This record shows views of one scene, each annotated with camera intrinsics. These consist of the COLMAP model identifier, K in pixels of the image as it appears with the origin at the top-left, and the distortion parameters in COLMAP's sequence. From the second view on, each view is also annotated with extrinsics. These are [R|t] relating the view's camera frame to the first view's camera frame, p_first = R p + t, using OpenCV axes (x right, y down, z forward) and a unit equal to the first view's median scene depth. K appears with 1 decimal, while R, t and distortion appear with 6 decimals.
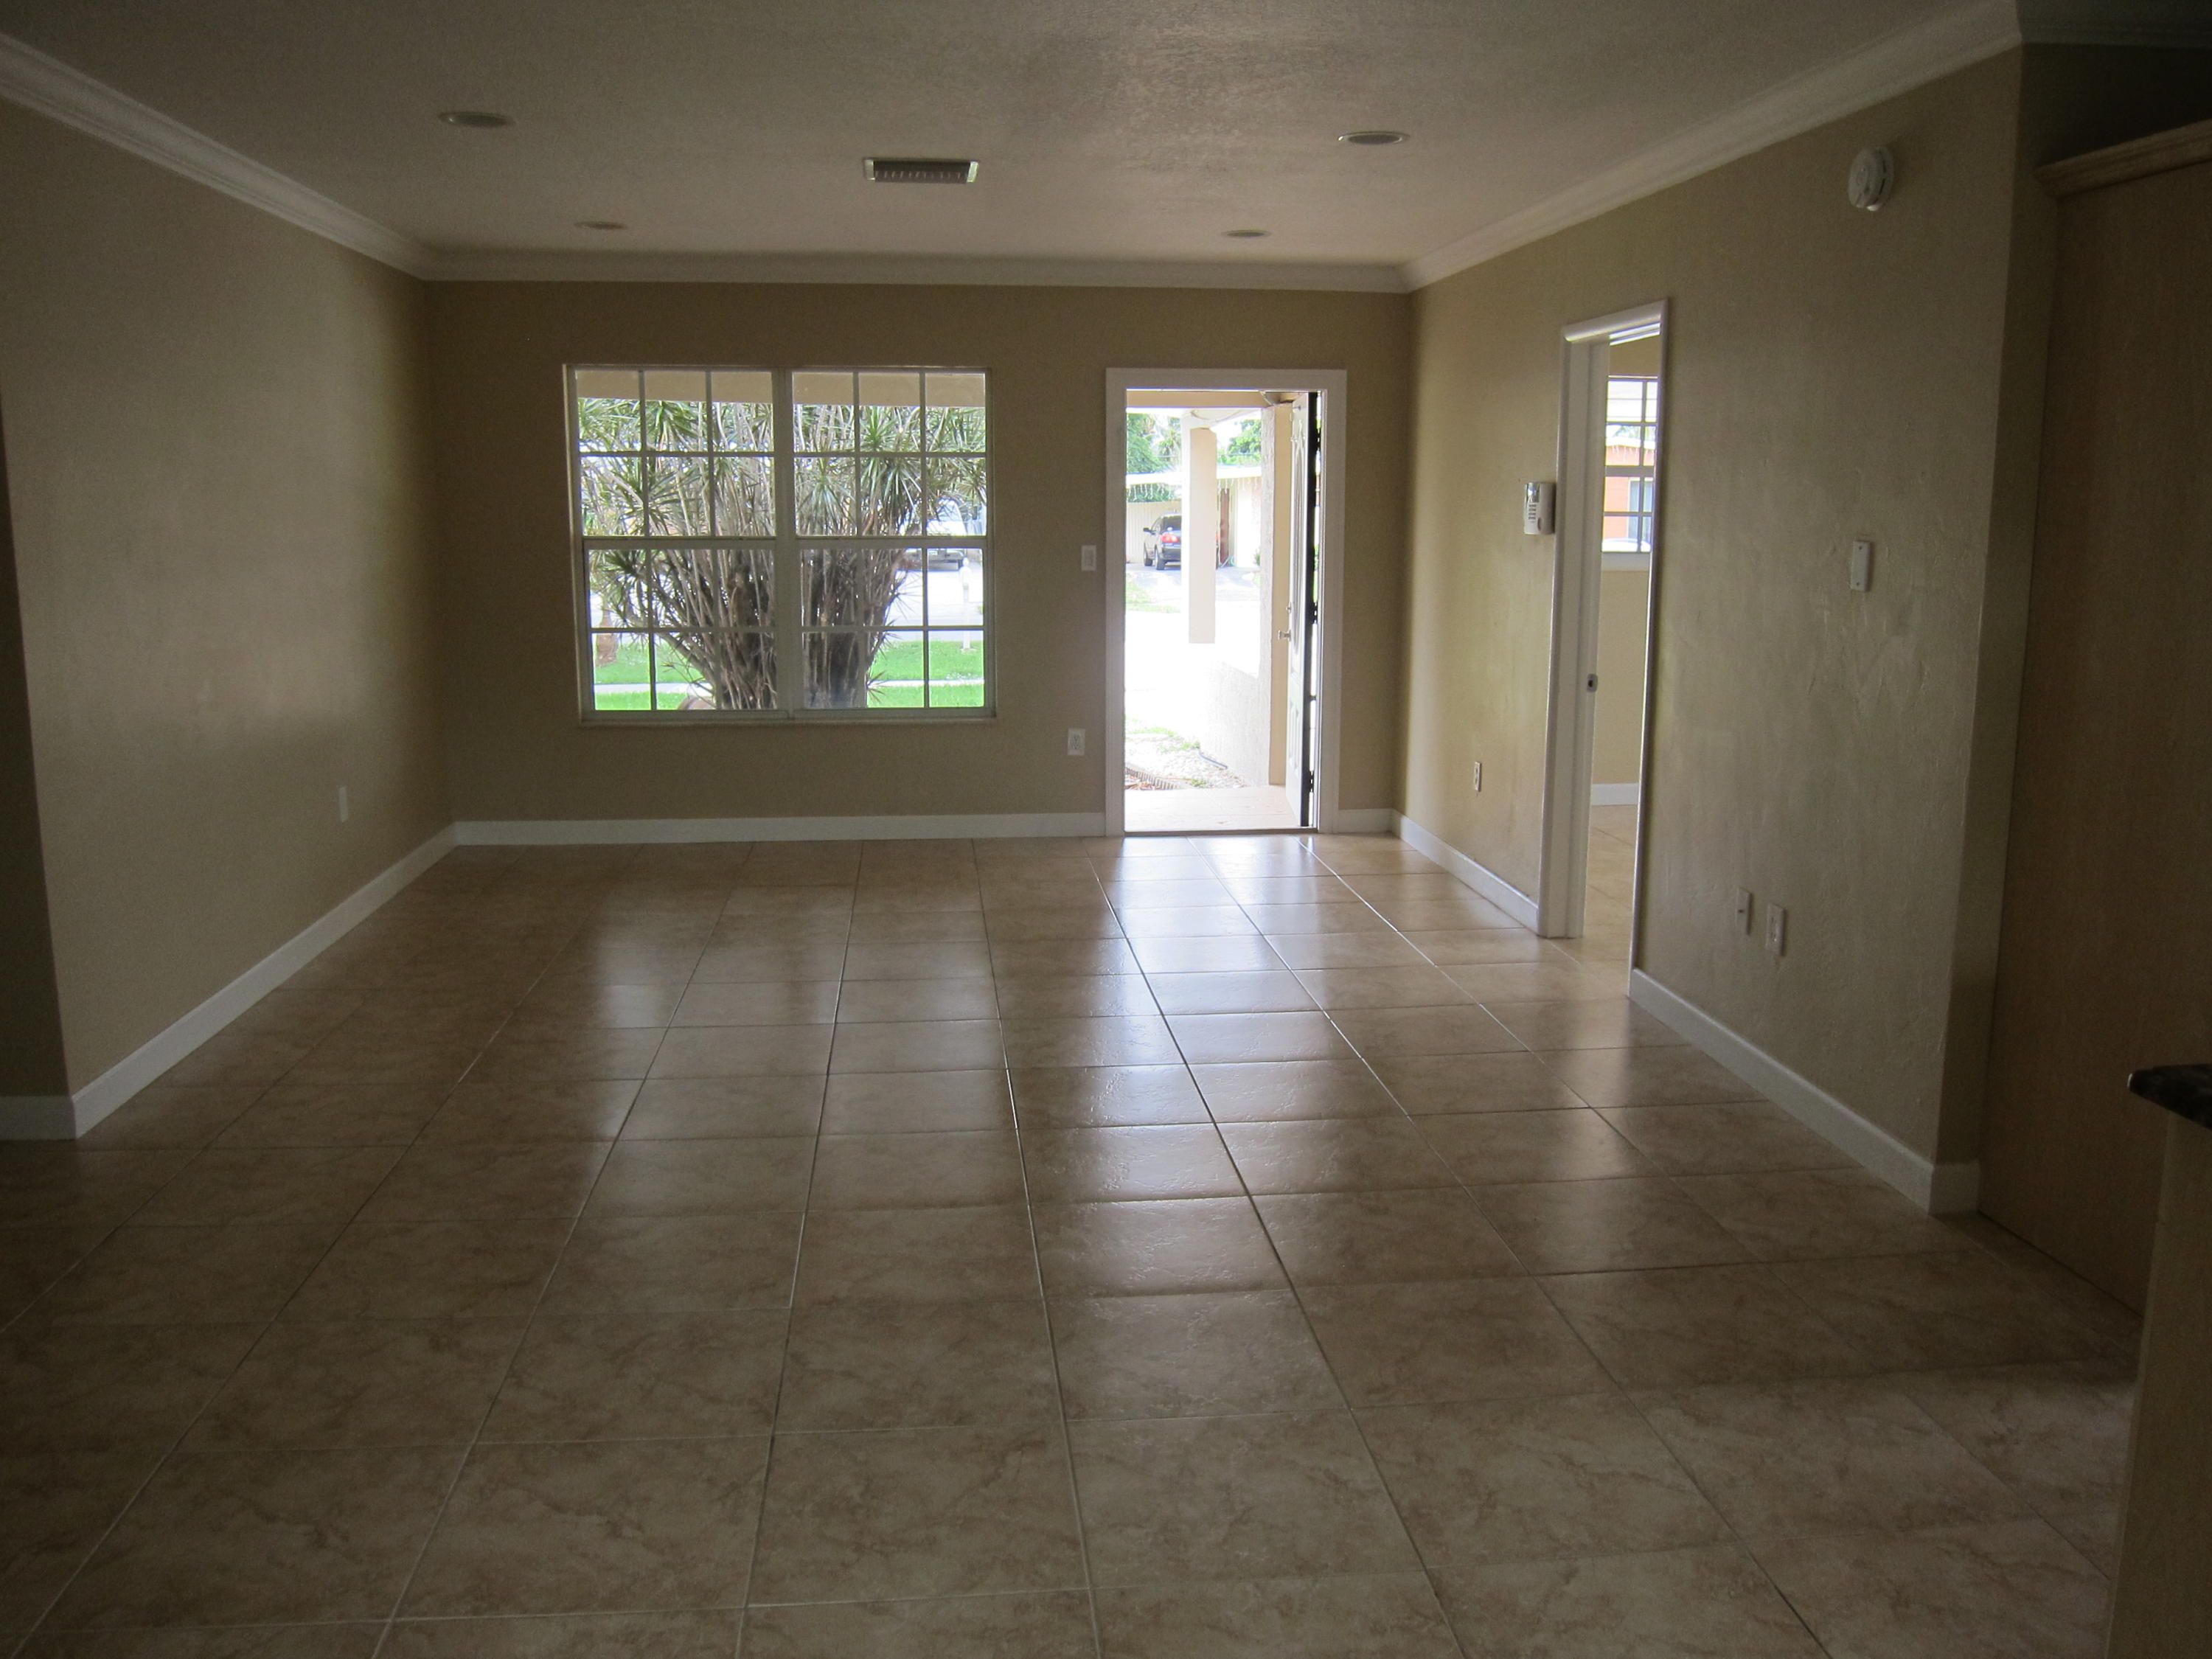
lens RADIAL K [[1810.4, 0, 1106.0], [0, 1810.4, 829.5], [0, 0, 1]] dist [0.008268, 0.003903]
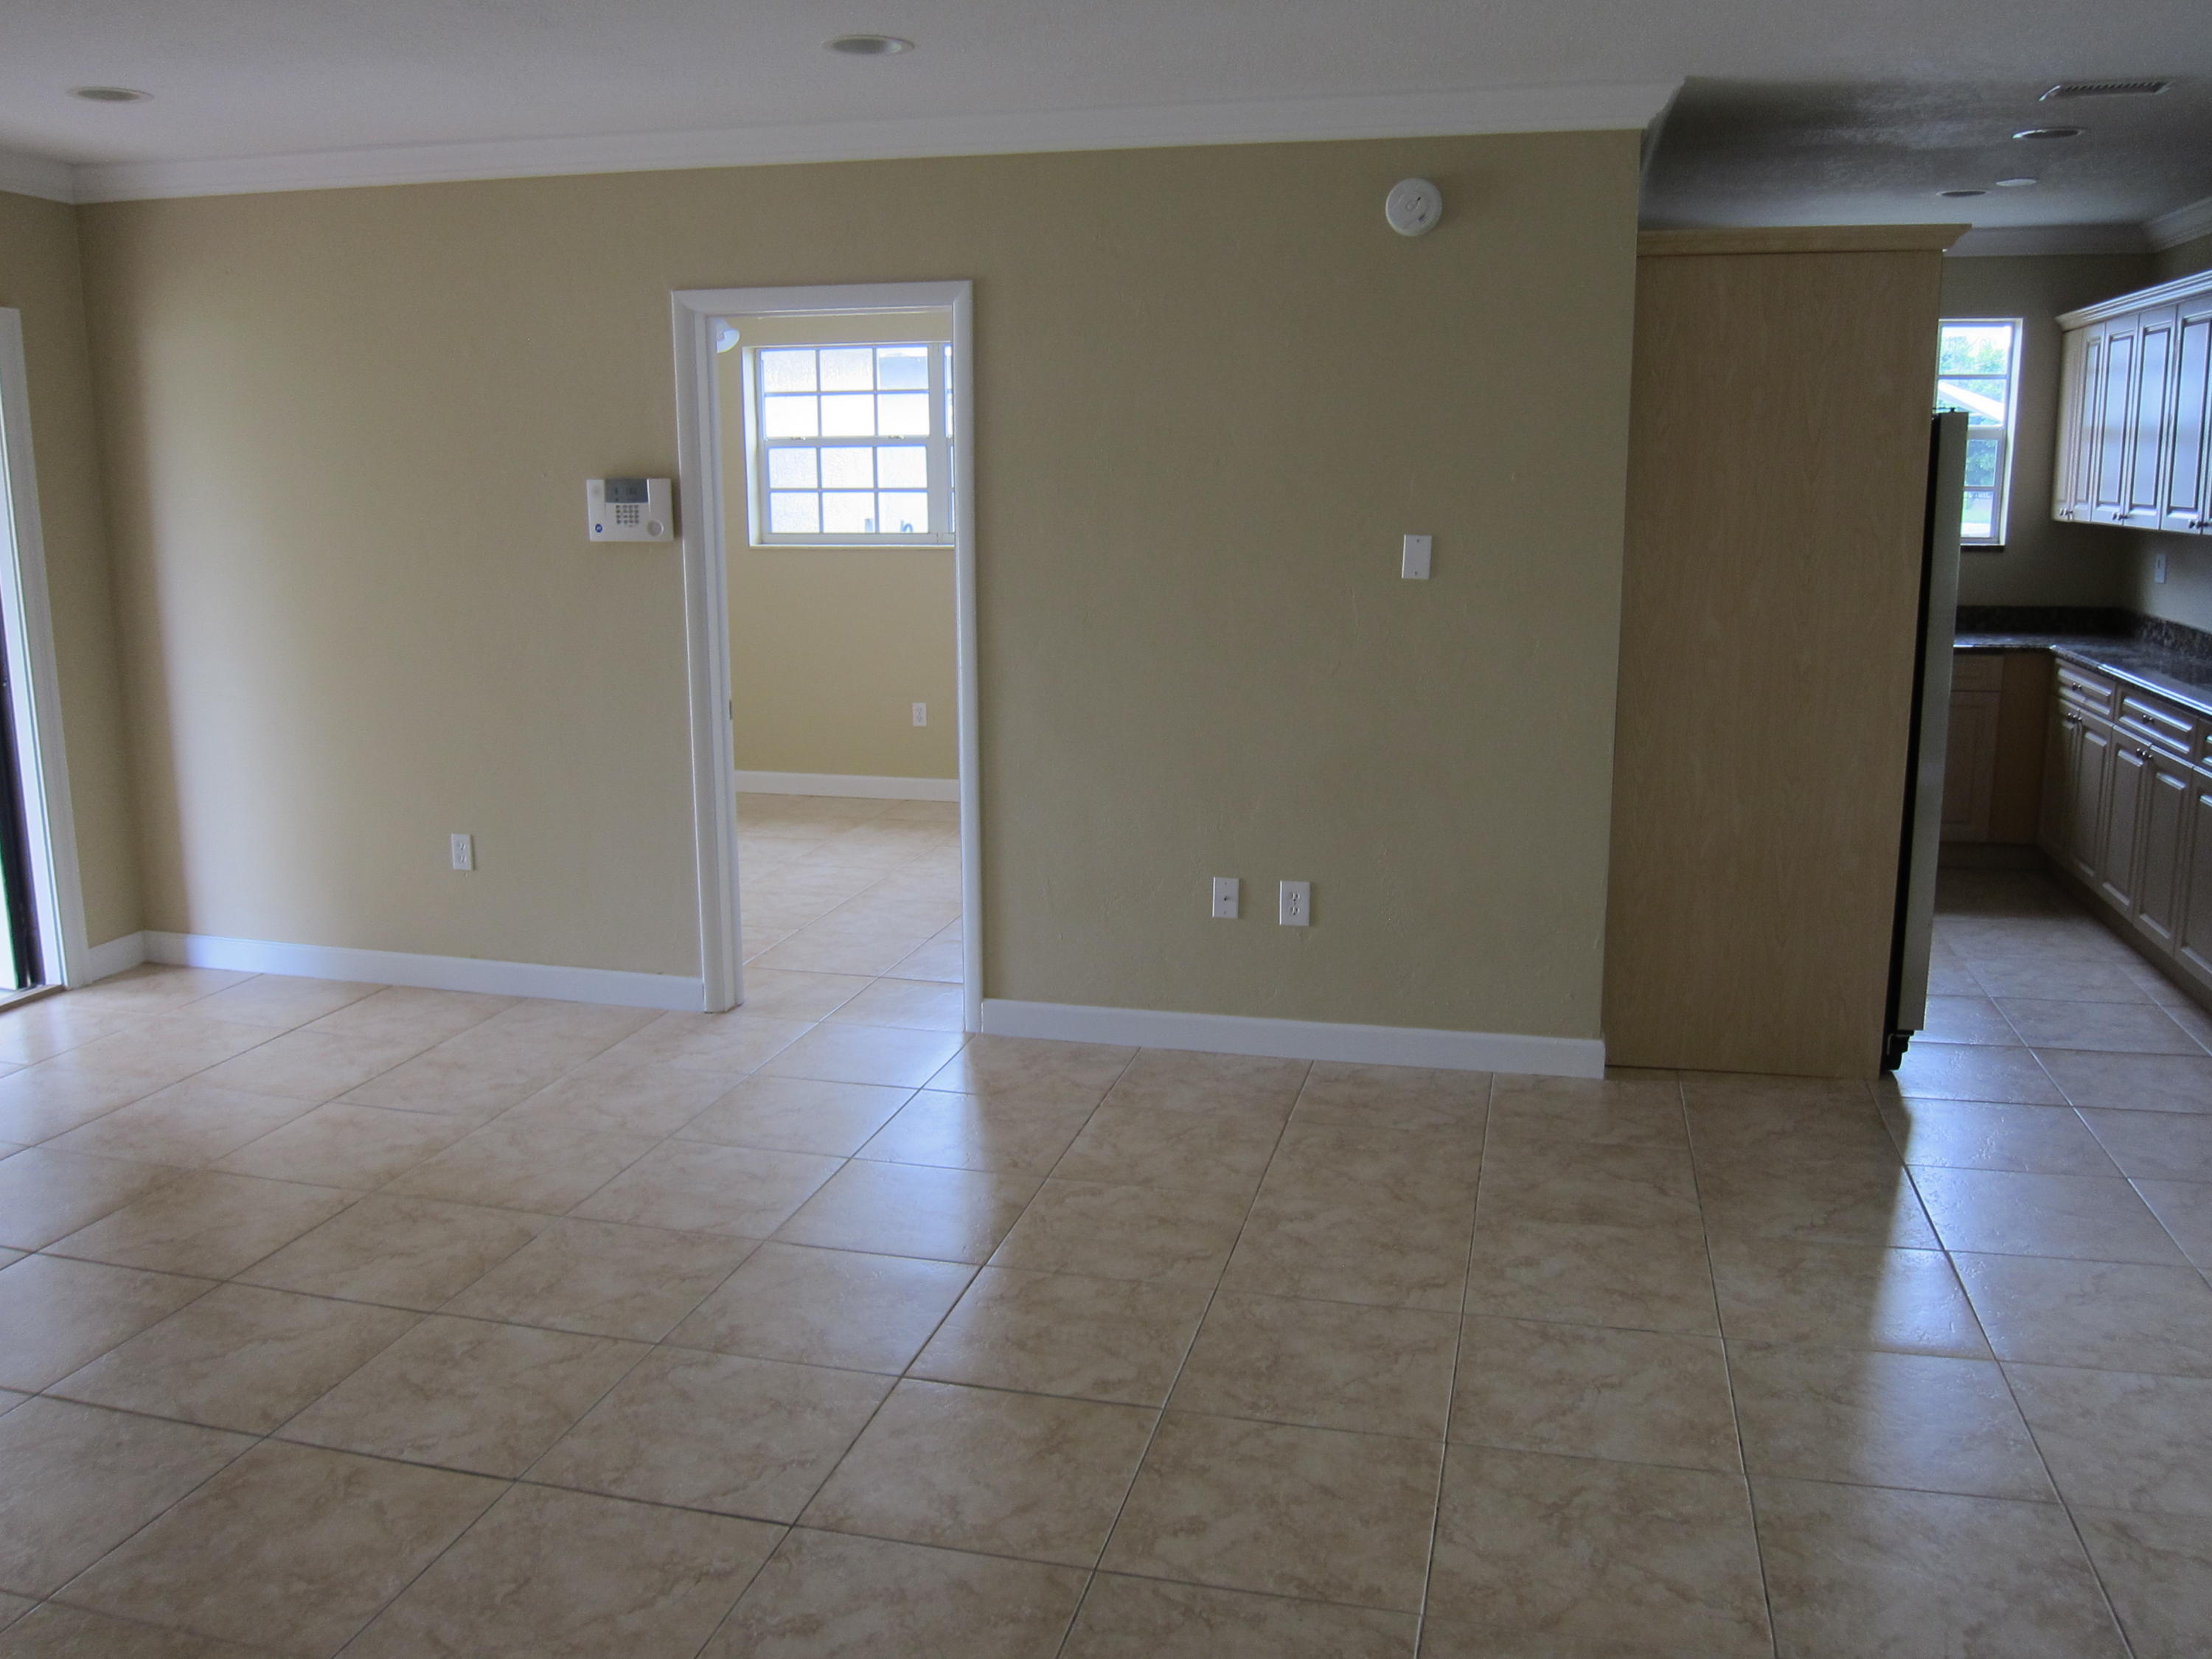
lens RADIAL K [[1792.8, 0, 1106.0], [0, 1792.8, 829.5], [0, 0, 1]] dist [-0.057256, 0.006866]
pose [[0.328407, -0.183520, 0.926536, -0.648963], [0.163557, 0.977173, 0.135578, -0.152121], [-0.930268, 0.107016, 0.350926, 0.735570]]
